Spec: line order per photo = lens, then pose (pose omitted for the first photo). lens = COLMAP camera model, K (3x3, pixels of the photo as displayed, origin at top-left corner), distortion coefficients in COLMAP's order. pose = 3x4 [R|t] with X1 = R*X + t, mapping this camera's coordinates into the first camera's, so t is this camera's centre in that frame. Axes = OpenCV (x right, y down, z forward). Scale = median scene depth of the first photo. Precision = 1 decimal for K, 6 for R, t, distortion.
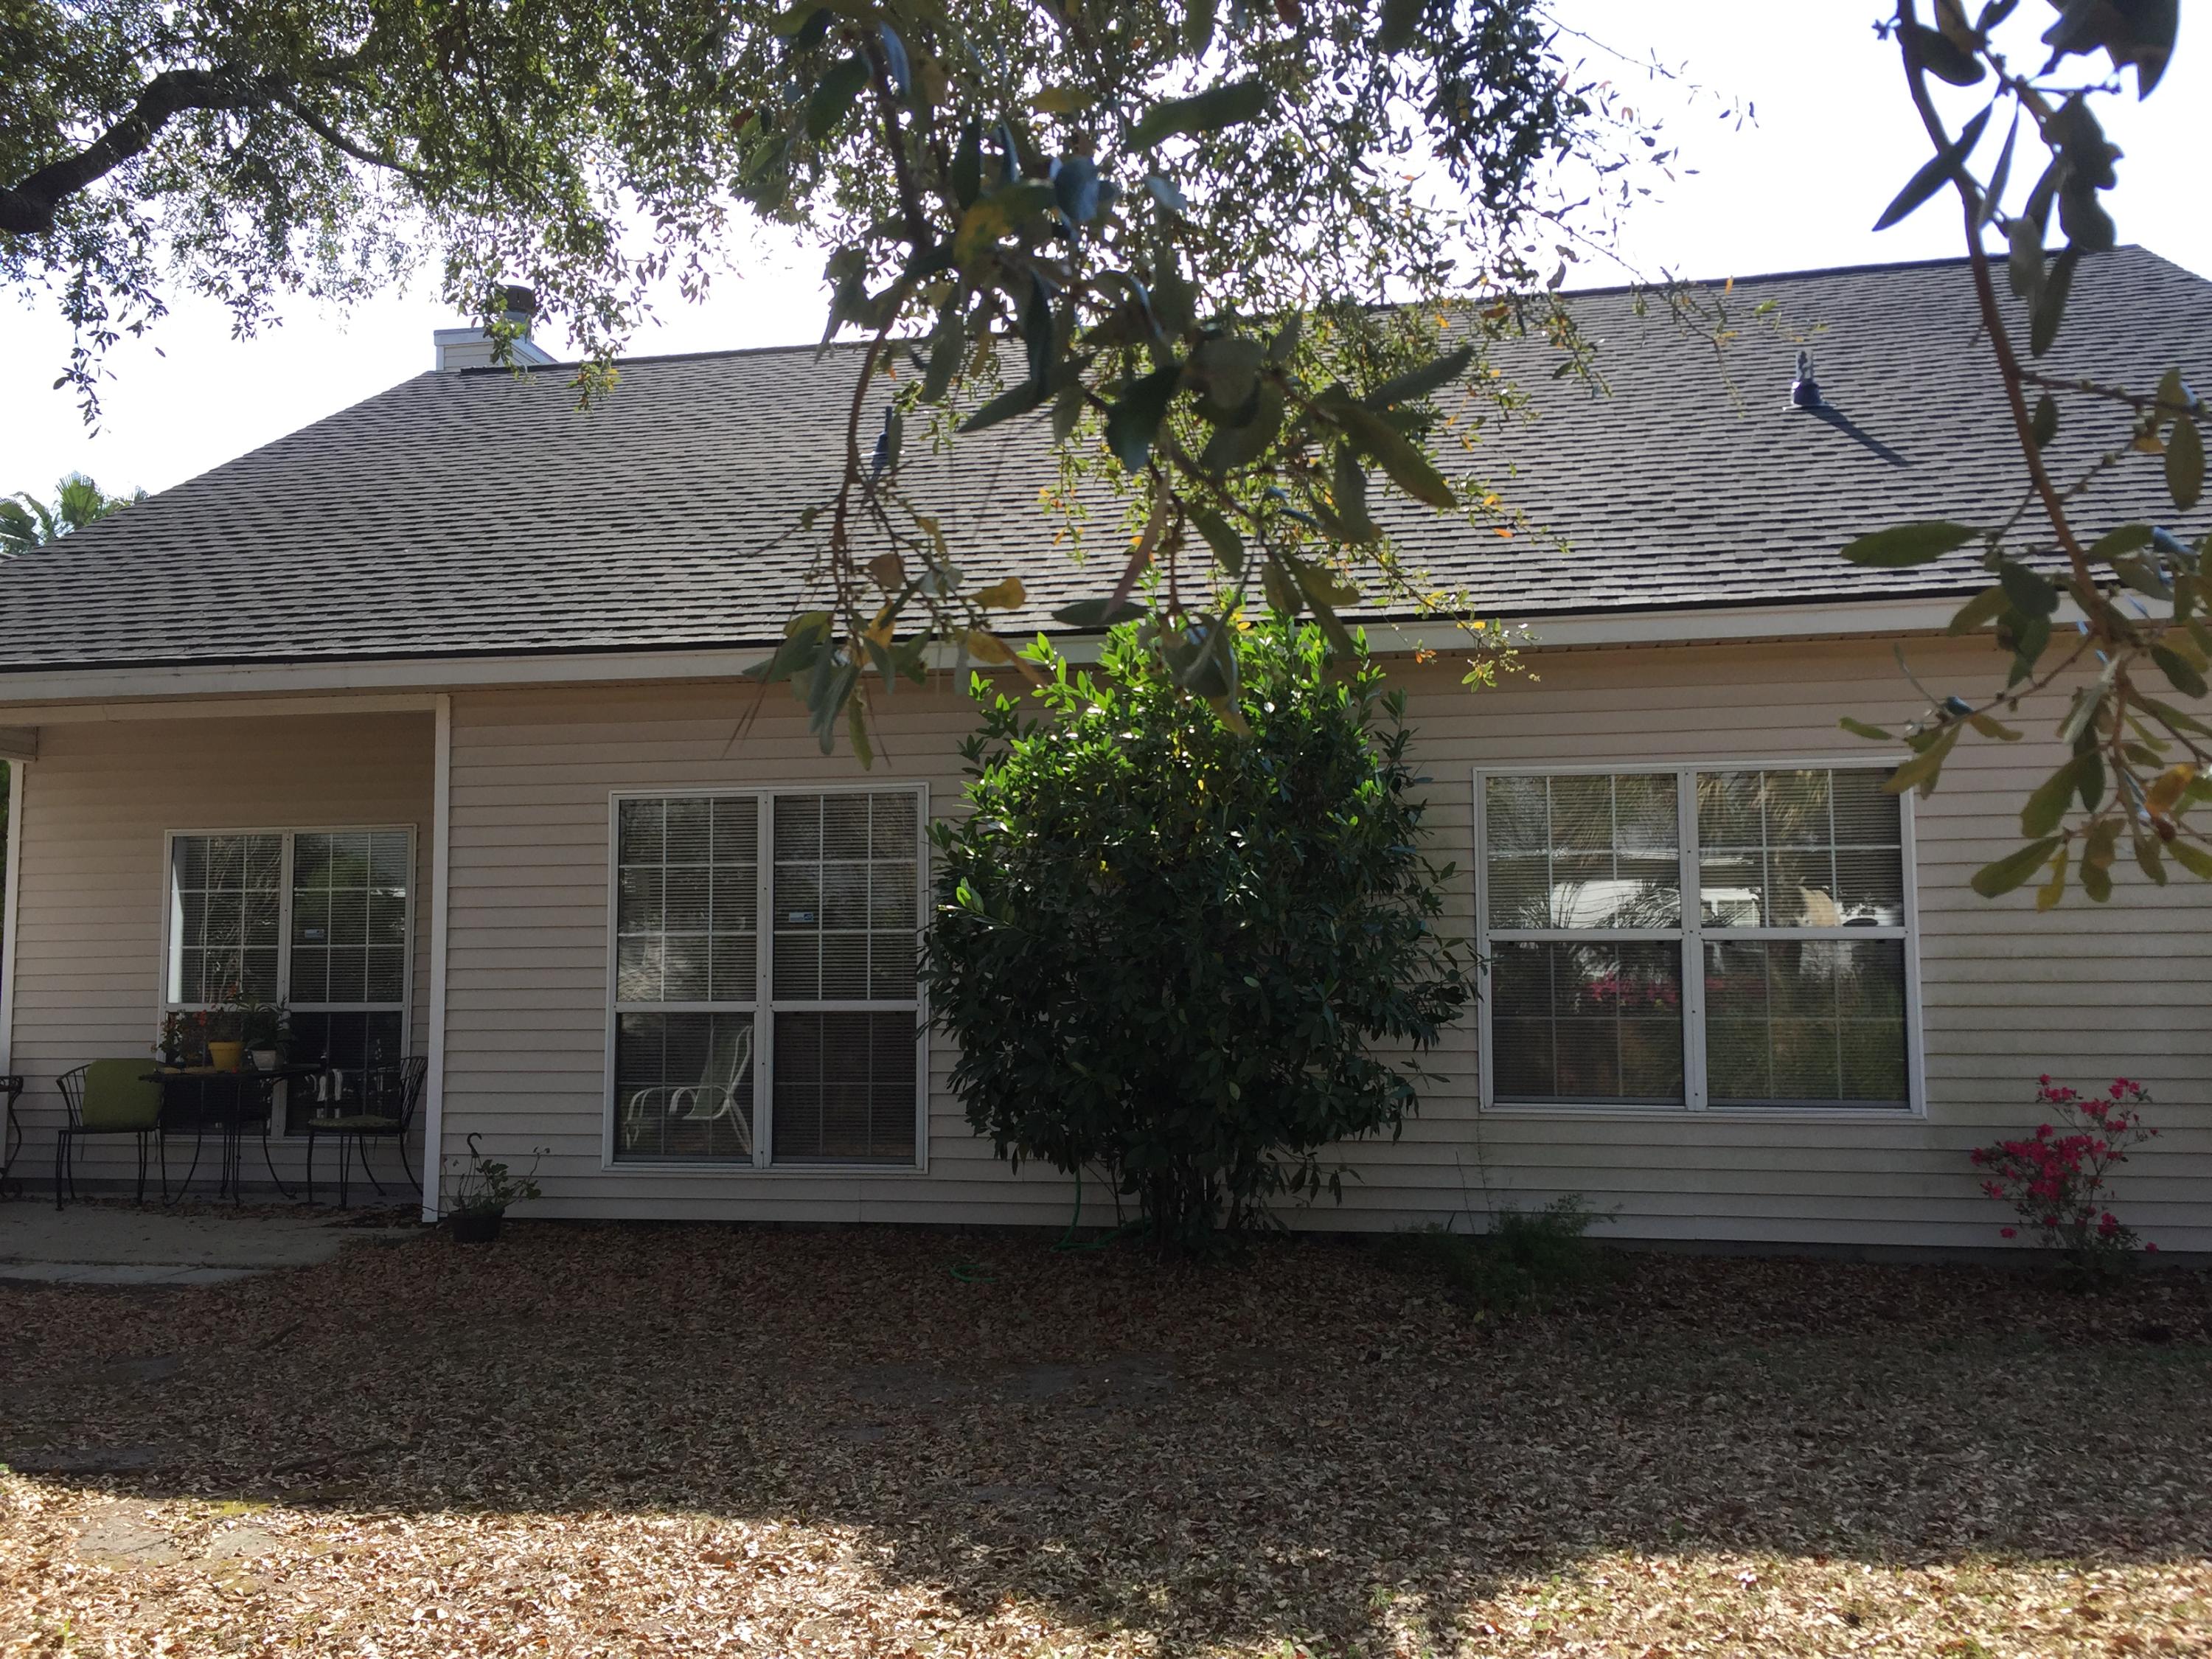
lens RADIAL K [[1868.8, 0, 1110.7], [0, 1868.8, 826.9], [0, 0, 1]] dist [0.054285, -0.038076]
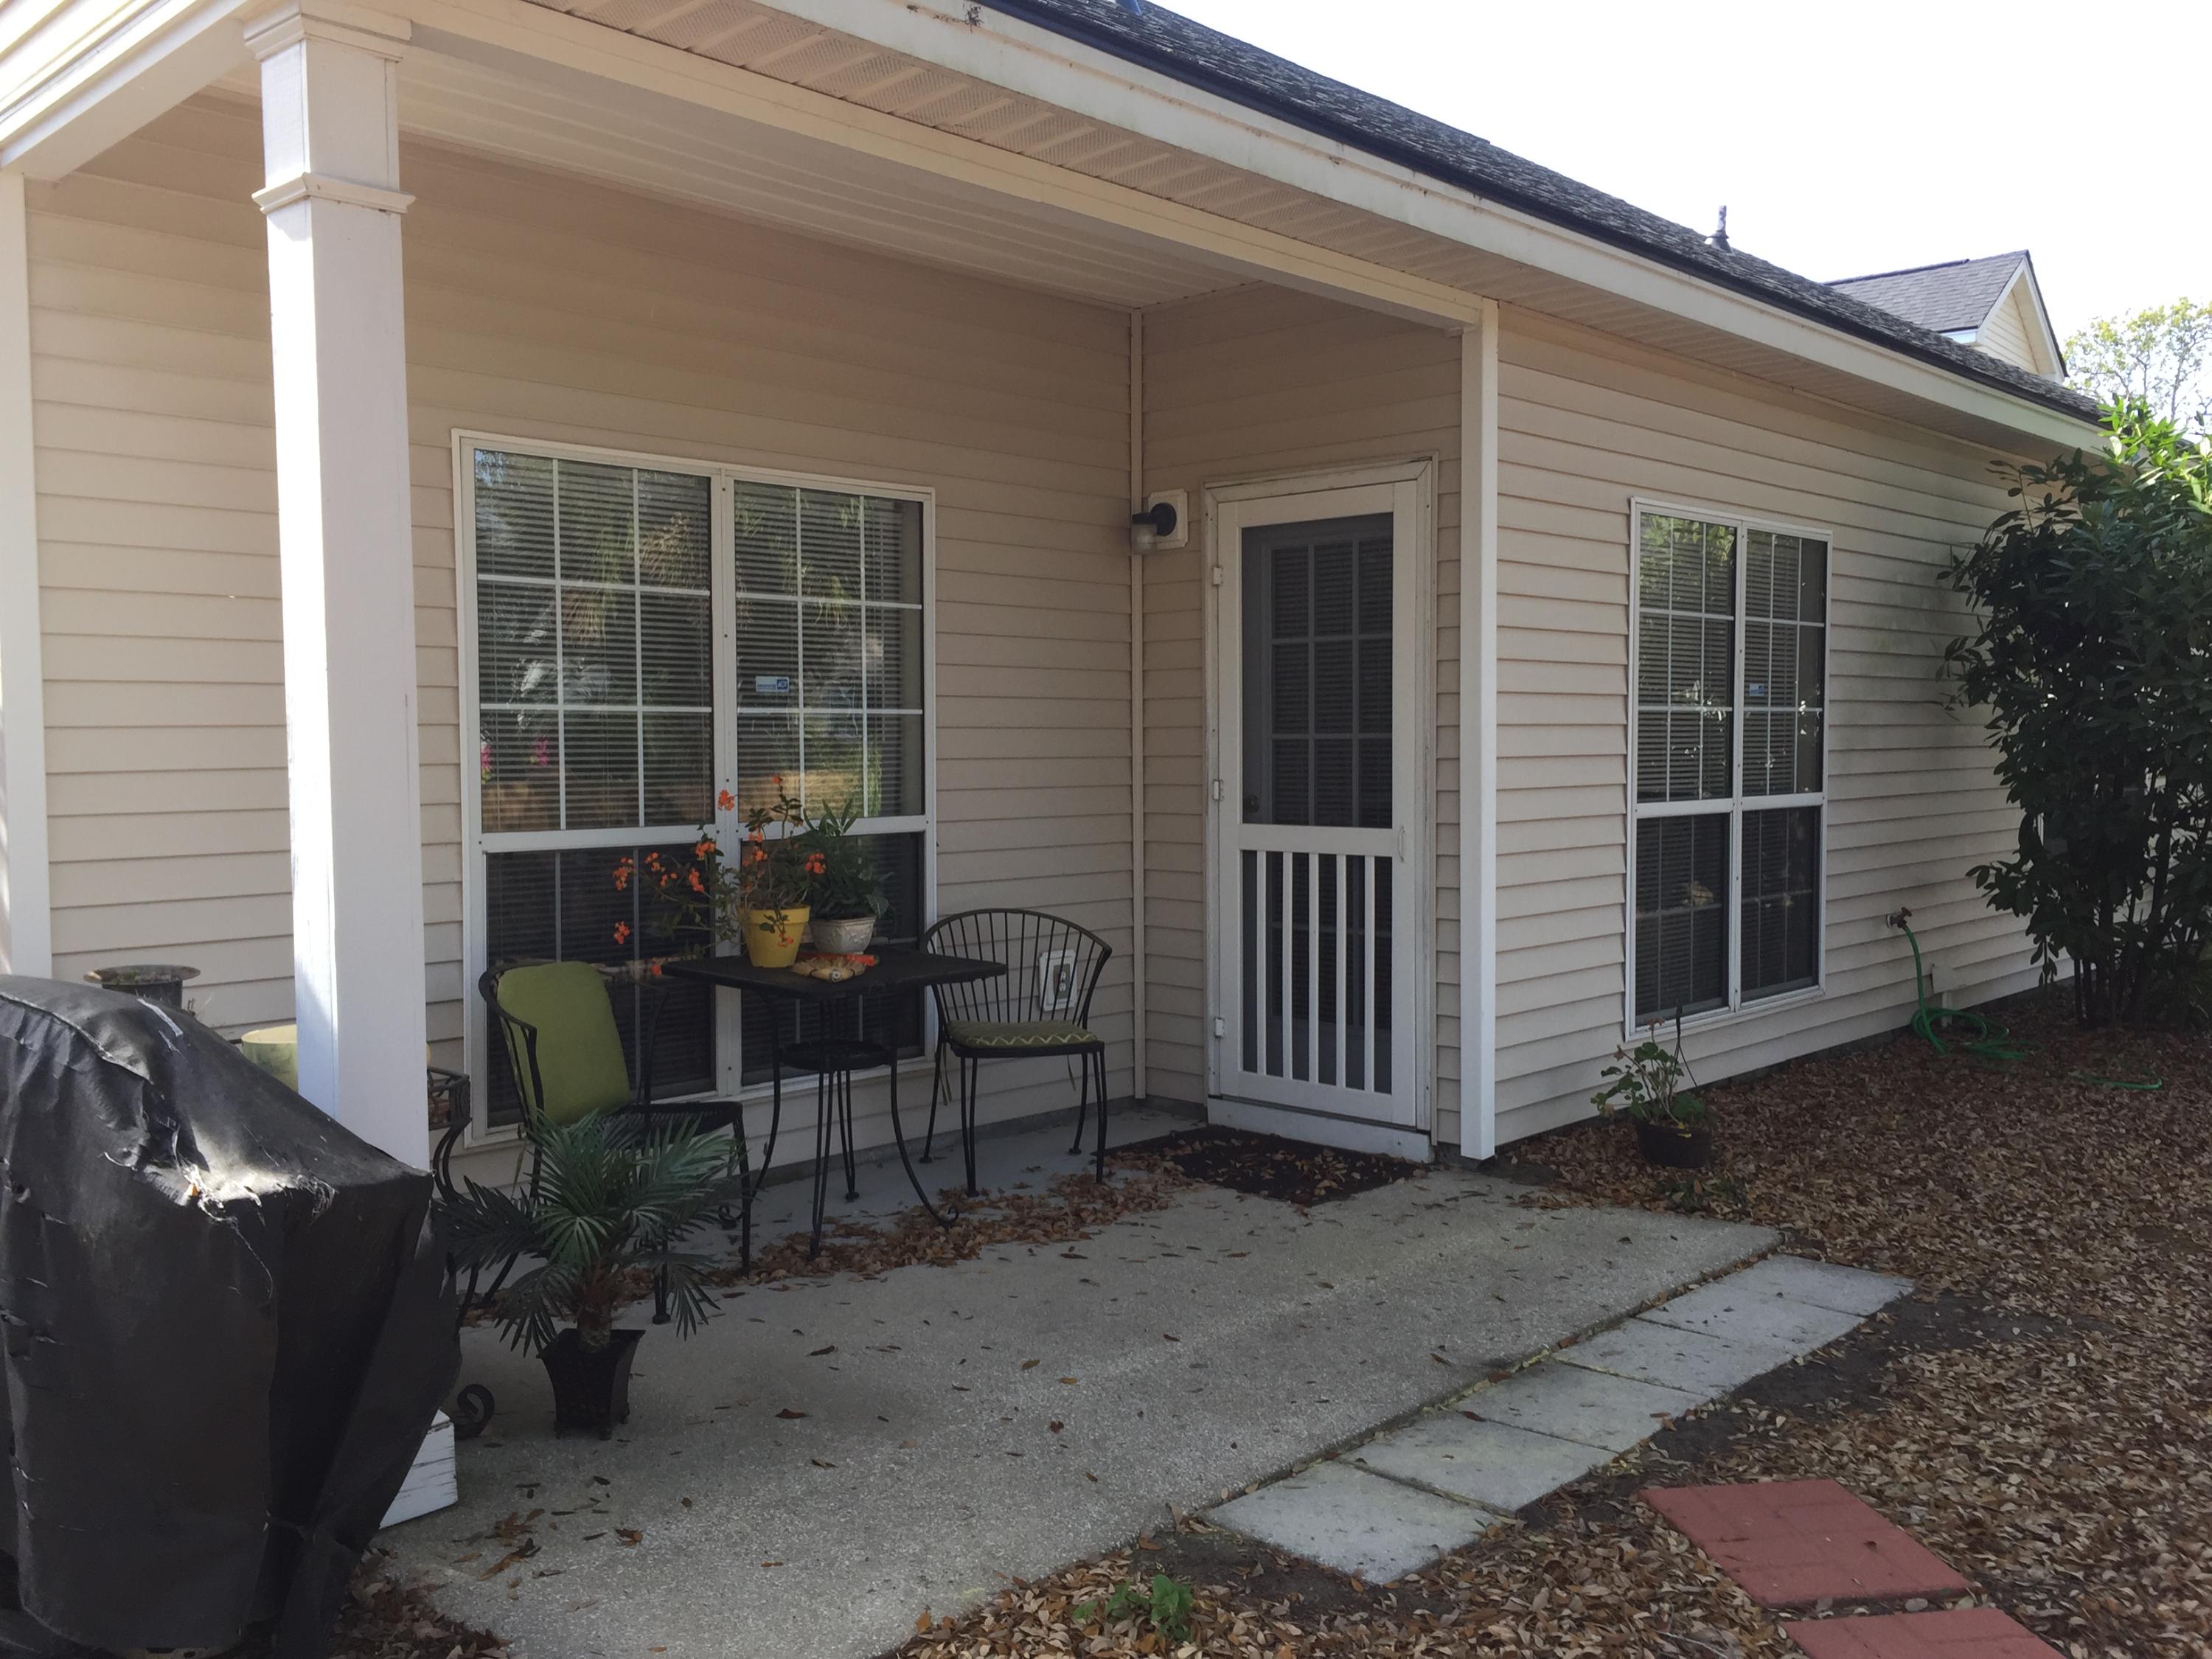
lens RADIAL K [[1868.8, 0, 1109.4], [0, 1868.8, 834.4], [0, 0, 1]] dist [0.054285, -0.038076]
pose [[0.526360, -0.039685, 0.849335, -0.805927], [-0.065144, 0.994092, 0.086820, 0.047242], [-0.847763, -0.101027, 0.520665, 0.665625]]
